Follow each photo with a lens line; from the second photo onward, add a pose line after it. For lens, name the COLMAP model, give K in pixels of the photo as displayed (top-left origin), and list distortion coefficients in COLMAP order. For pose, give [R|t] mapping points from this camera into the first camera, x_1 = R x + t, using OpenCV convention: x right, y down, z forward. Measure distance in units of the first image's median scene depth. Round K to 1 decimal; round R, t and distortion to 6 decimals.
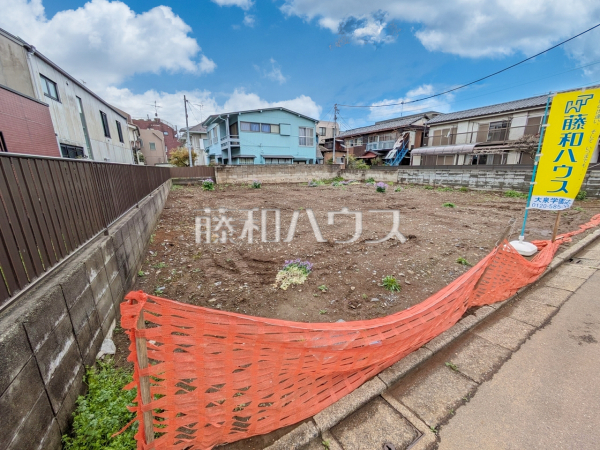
lens RADIAL K [[202.5, 0, 284.2], [0, 202.5, 215.0], [0, 0, 1]] dist [0.001488, 0.000067]
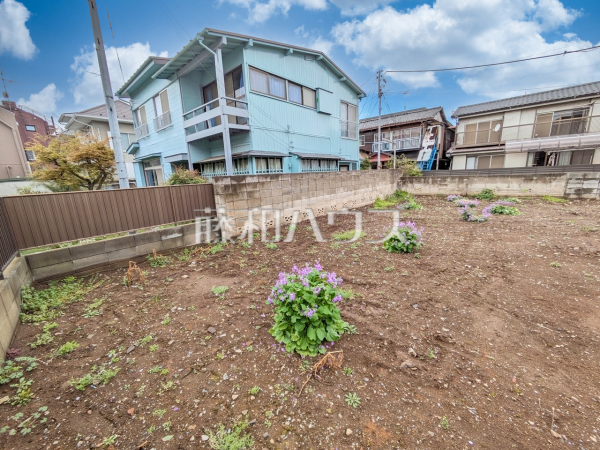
lens RADIAL K [[226.4, 0, 282.4], [0, 226.4, 218.2], [0, 0, 1]] dist [-0.000433, -0.000030]
pose [[0.954055, -0.086642, 0.286832, -0.264371], [0.102441, 0.993914, -0.040508, -0.123155], [-0.281577, 0.068030, 0.957124, 0.499068]]
